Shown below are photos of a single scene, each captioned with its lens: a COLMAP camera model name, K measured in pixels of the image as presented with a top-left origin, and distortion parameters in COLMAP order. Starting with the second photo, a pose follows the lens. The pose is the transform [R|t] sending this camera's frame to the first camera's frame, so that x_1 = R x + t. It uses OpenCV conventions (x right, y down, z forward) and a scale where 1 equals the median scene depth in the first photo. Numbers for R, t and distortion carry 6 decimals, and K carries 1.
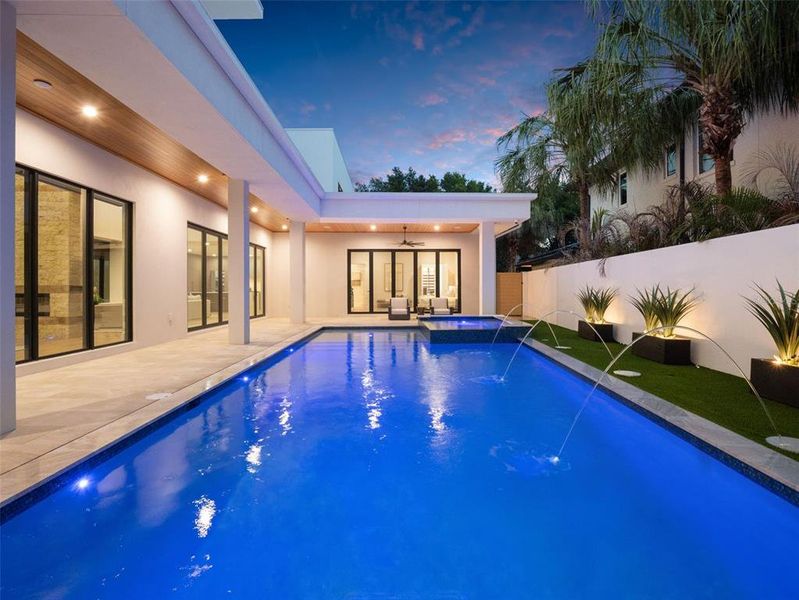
lens RADIAL K [[390.5, 0, 400.1], [0, 390.5, 291.4], [0, 0, 1]] dist [-0.003050, -0.000208]
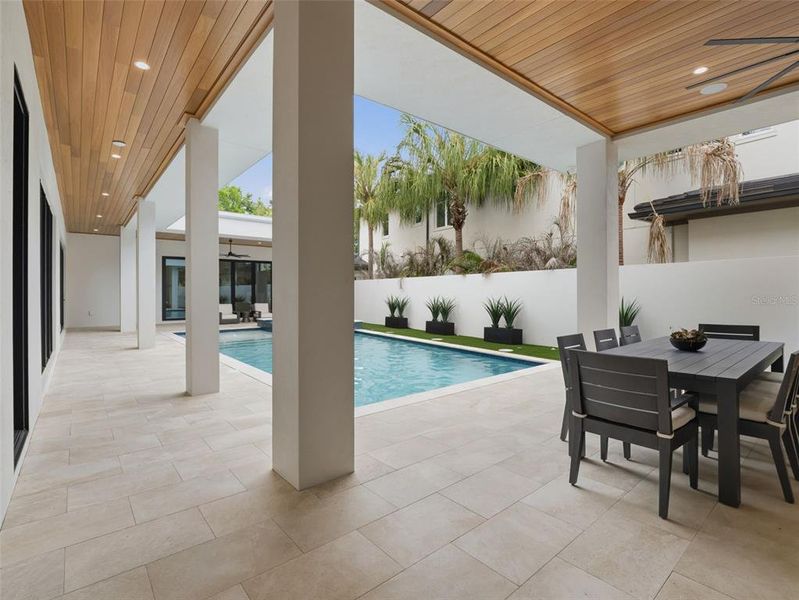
lens RADIAL K [[390.5, 0, 400.1], [0, 390.5, 291.4], [0, 0, 1]] dist [-0.003050, -0.000208]
pose [[0.787246, 0.001708, 0.616636, -0.350612], [0.003207, 0.999971, -0.006864, -0.011466], [-0.616630, 0.007381, 0.787218, -0.204997]]
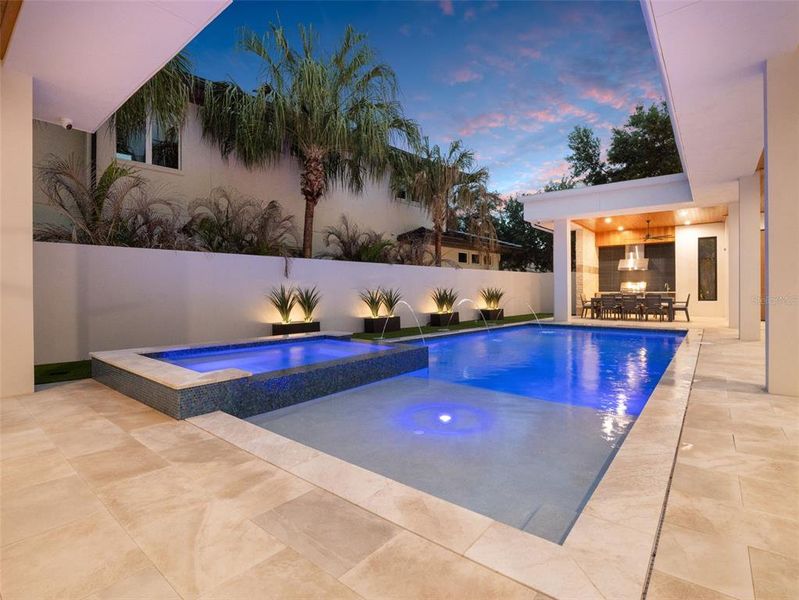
lens RADIAL K [[386.4, 0, 402.4], [0, 386.4, 295.3], [0, 0, 1]] dist [-0.013769, 0.000008]
pose [[-0.759958, -0.000419, 0.649972, -0.232820], [0.009165, 0.999893, 0.011360, 0.002407], [-0.649907, 0.014590, -0.759873, 1.100107]]
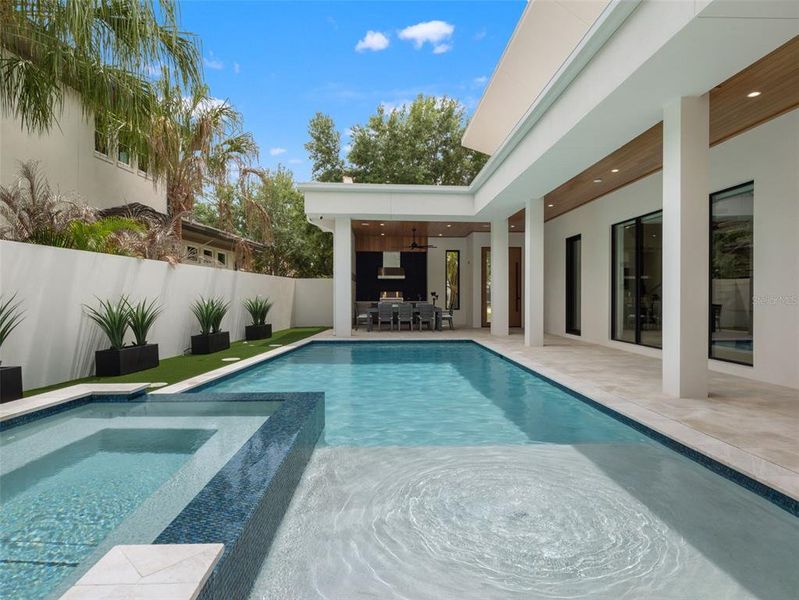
lens RADIAL K [[454.4, 0, 401.2], [0, 454.4, 296.2], [0, 0, 1]] dist [0.003501, 0.000163]
pose [[-0.999912, 0.003081, -0.012889, 0.002188], [0.003065, 0.999995, 0.001239, -0.005606], [0.012893, 0.001199, -0.999916, 1.077919]]
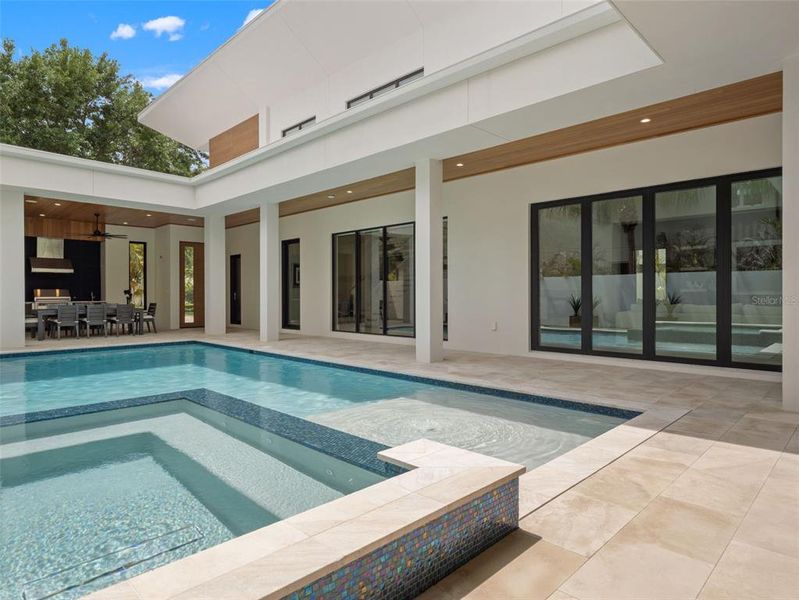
lens RADIAL K [[481.7, 0, 403.4], [0, 481.7, 296.1], [0, 0, 1]] dist [0.000202, 0.000697]
pose [[-0.720730, 0.006879, -0.693182, 0.215716], [0.003732, 0.999975, 0.006042, -0.004685], [0.693206, 0.001767, -0.720738, 1.108434]]
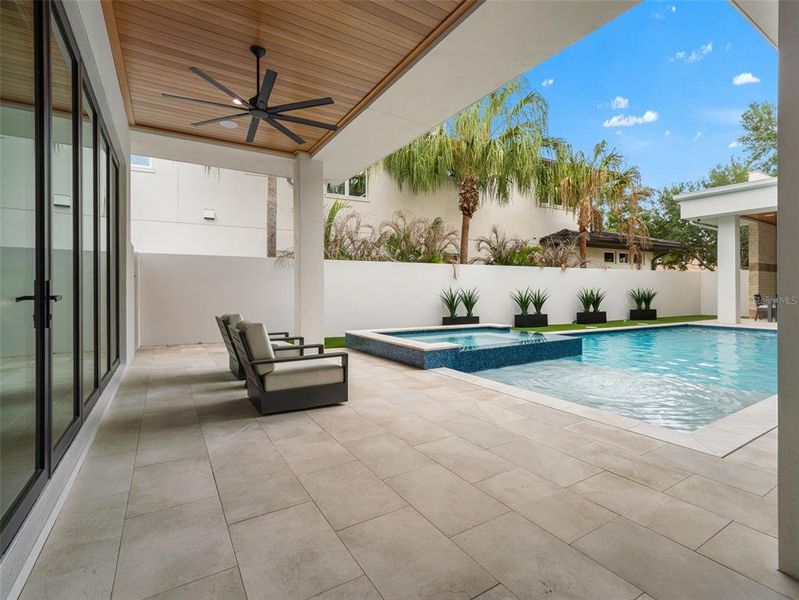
lens RADIAL K [[381.8, 0, 399.7], [0, 381.8, 291.5], [0, 0, 1]] dist [-0.004023, 0.000936]
pose [[-0.500574, 0.003162, 0.865688, -0.303821], [0.007221, 0.999974, 0.000523, 0.000355], [-0.865664, 0.006513, -0.500584, 1.238000]]
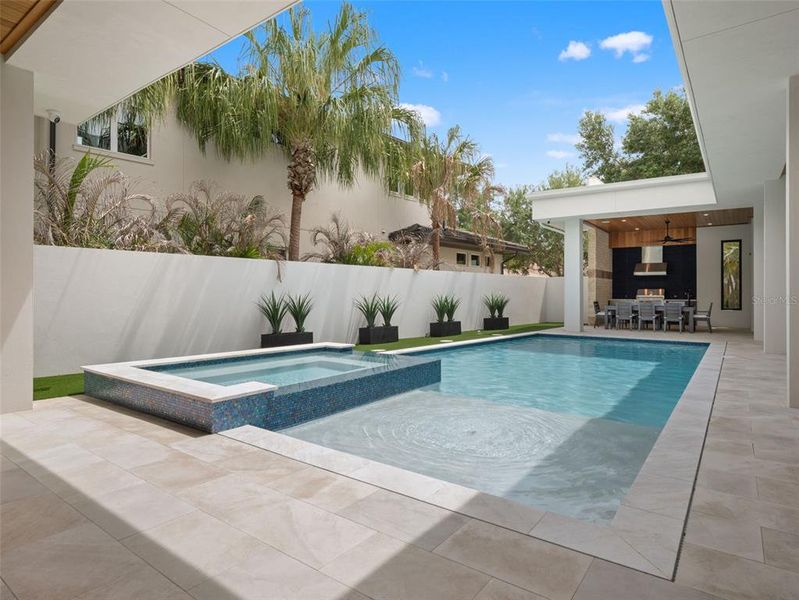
lens RADIAL K [[454.4, 0, 401.2], [0, 454.4, 296.2], [0, 0, 1]] dist [0.003501, 0.000163]
pose [[-0.787565, -0.002238, 0.616227, -0.236856], [0.001685, 0.999982, 0.005786, -0.005682], [-0.616229, 0.005595, -0.787547, 1.163663]]
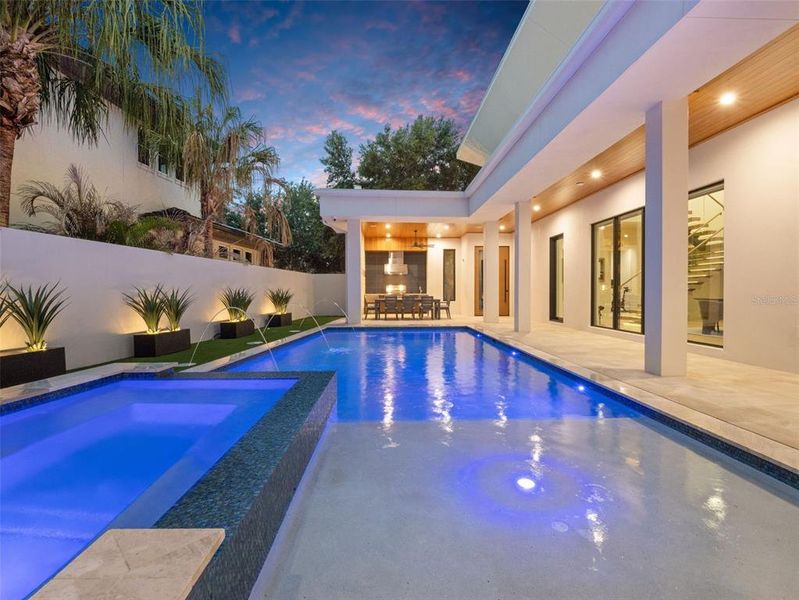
lens RADIAL K [[386.4, 0, 402.4], [0, 386.4, 295.3], [0, 0, 1]] dist [-0.013769, 0.000008]
pose [[-0.999943, 0.004417, -0.009763, 0.004780], [0.004308, 0.999929, 0.011089, 0.002224], [0.009811, 0.011046, -0.999891, 1.048415]]
